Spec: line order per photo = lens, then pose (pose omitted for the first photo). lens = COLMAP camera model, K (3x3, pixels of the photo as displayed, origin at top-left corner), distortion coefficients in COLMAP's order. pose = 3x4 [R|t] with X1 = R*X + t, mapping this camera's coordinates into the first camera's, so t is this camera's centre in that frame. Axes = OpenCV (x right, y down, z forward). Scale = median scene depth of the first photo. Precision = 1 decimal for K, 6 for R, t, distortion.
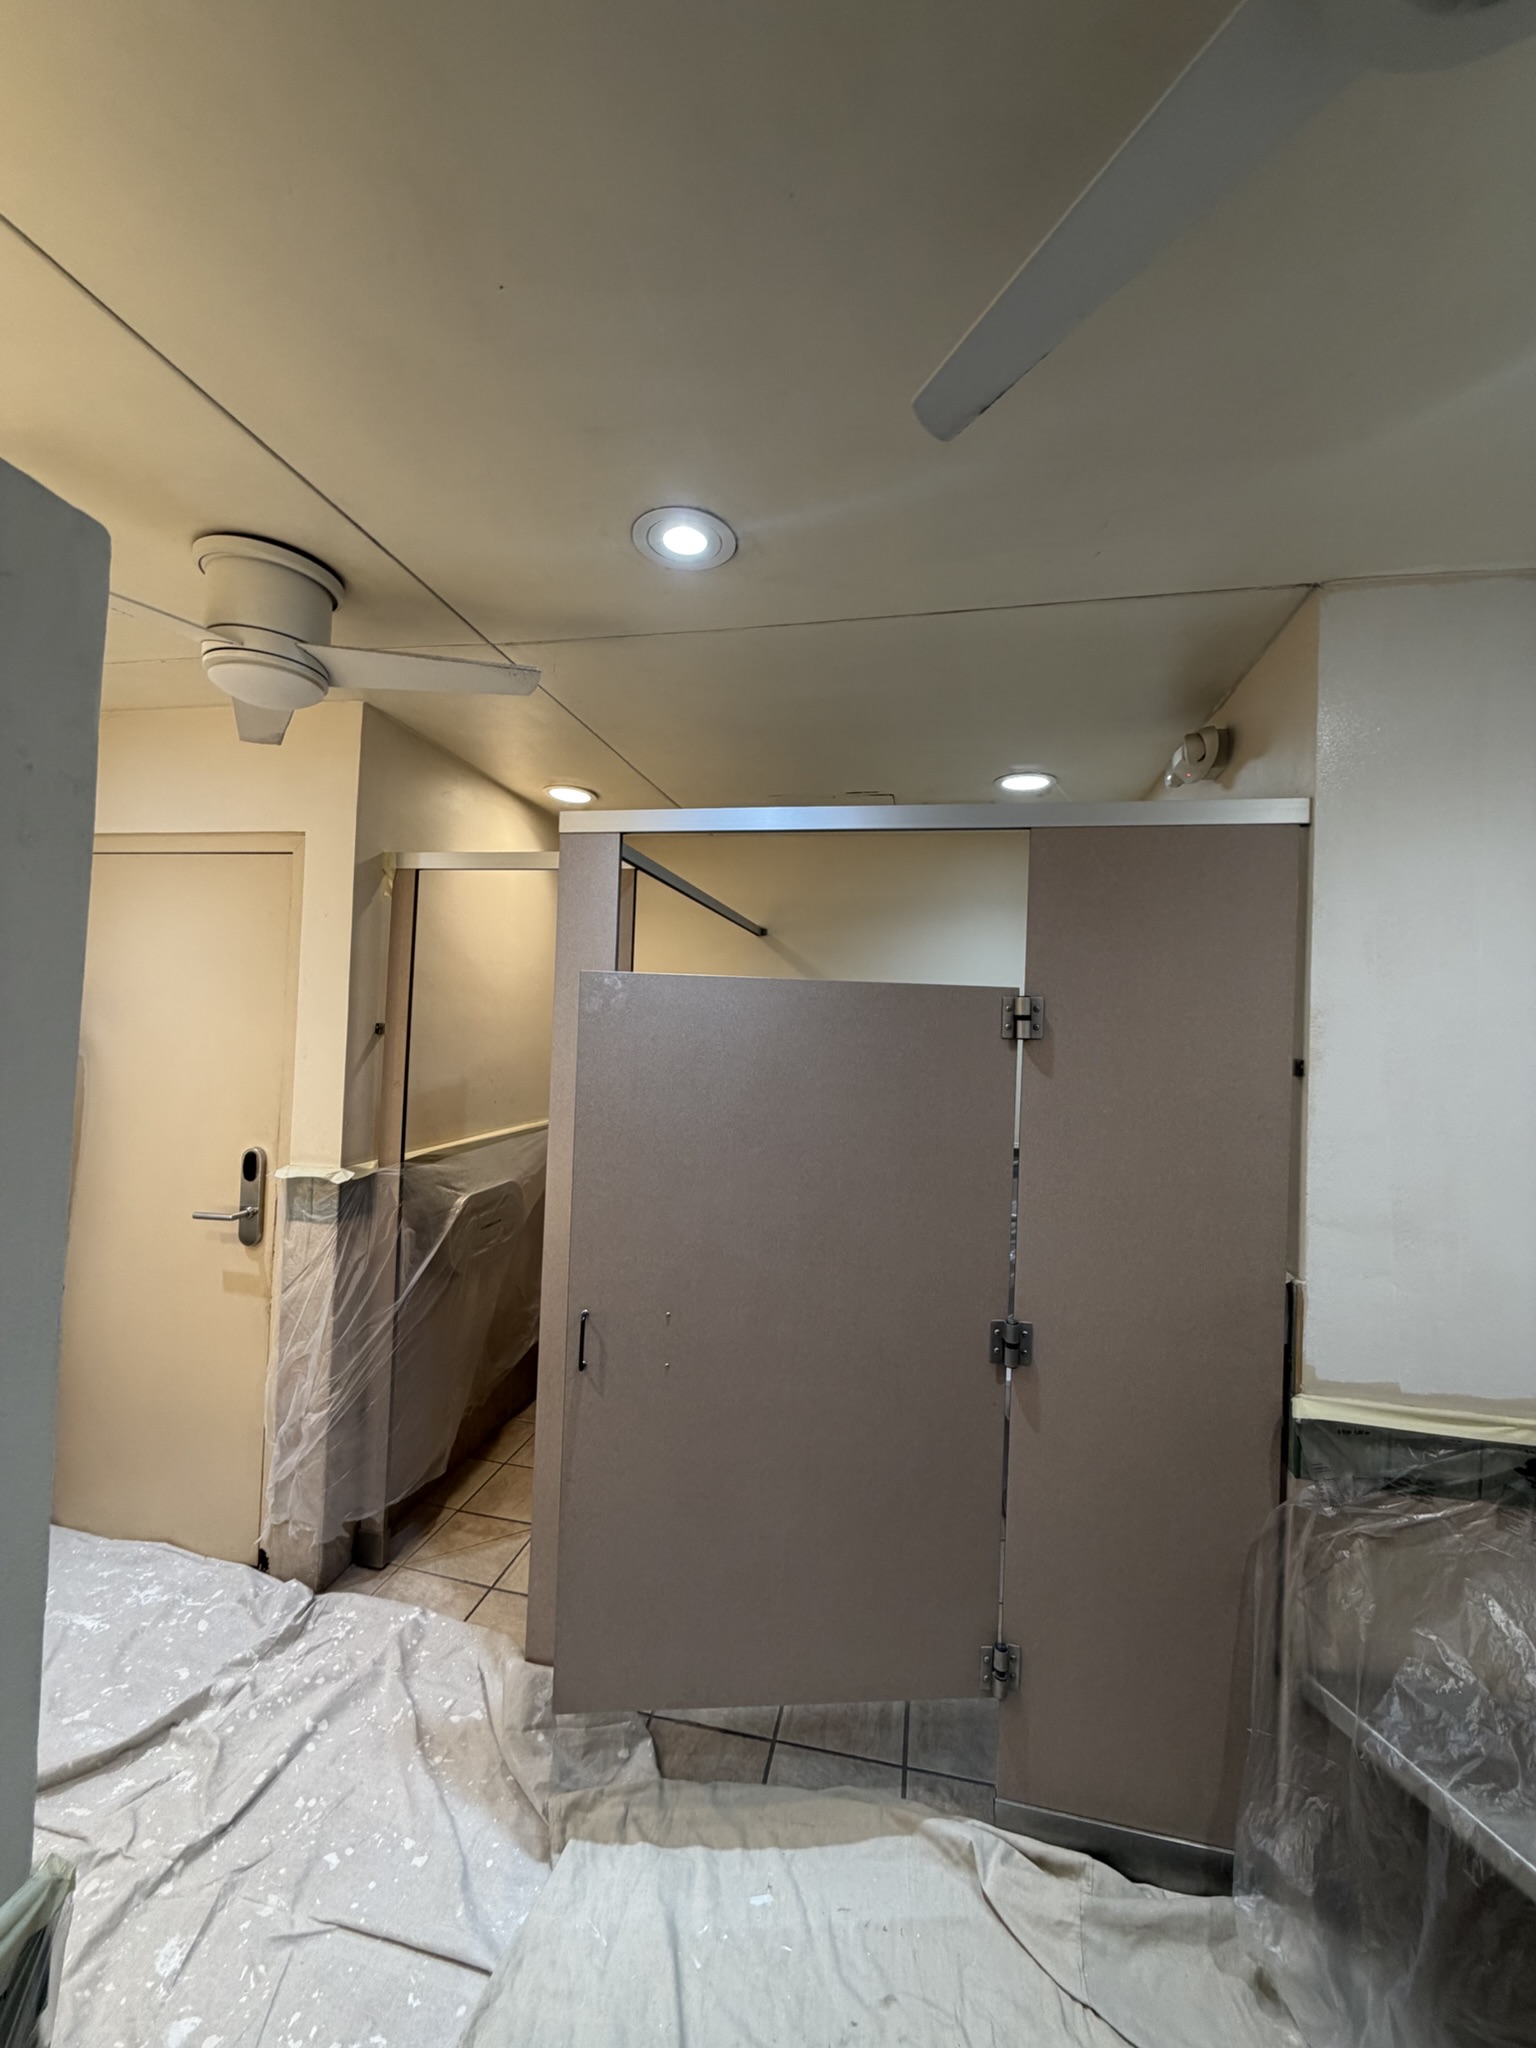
lens RADIAL K [[813.8, 0, 765.4], [0, 813.8, 1016.5], [0, 0, 1]] dist [0.000910, 0.000611]
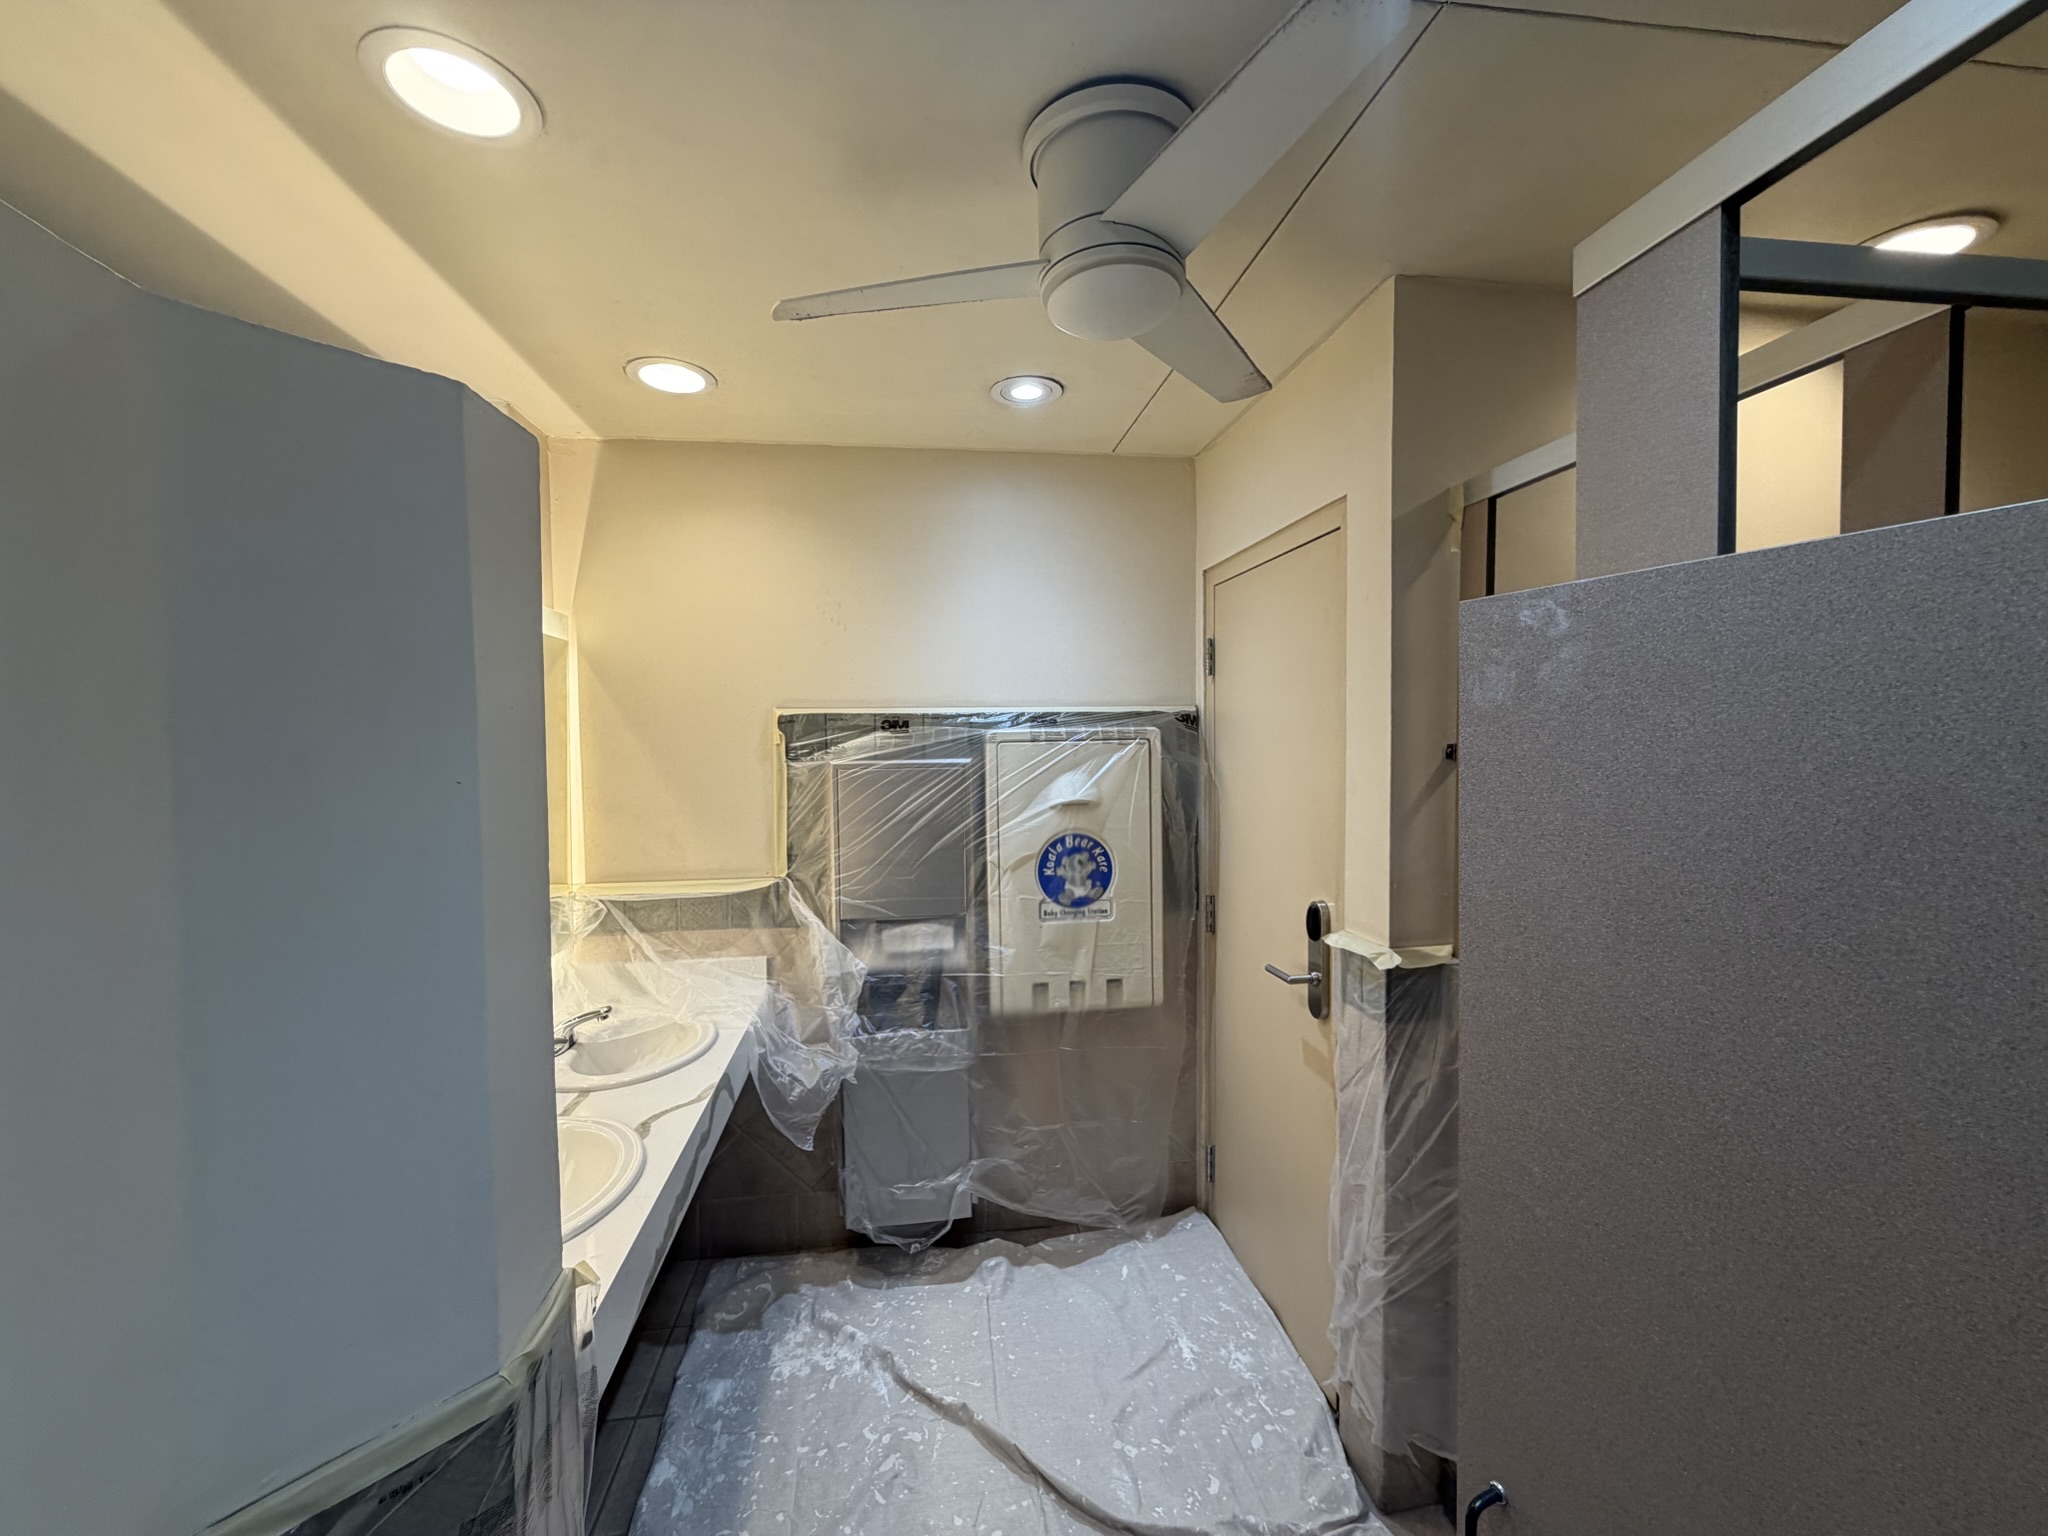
lens RADIAL K [[813.8, 0, 1018.9], [0, 813.8, 767.4], [0, 0, 1]] dist [0.000910, 0.000611]
pose [[0.334561, -0.003853, -0.942366, 0.045483], [0.040694, 0.999118, 0.010362, 0.006440], [0.941495, -0.041815, 0.334423, 0.460889]]
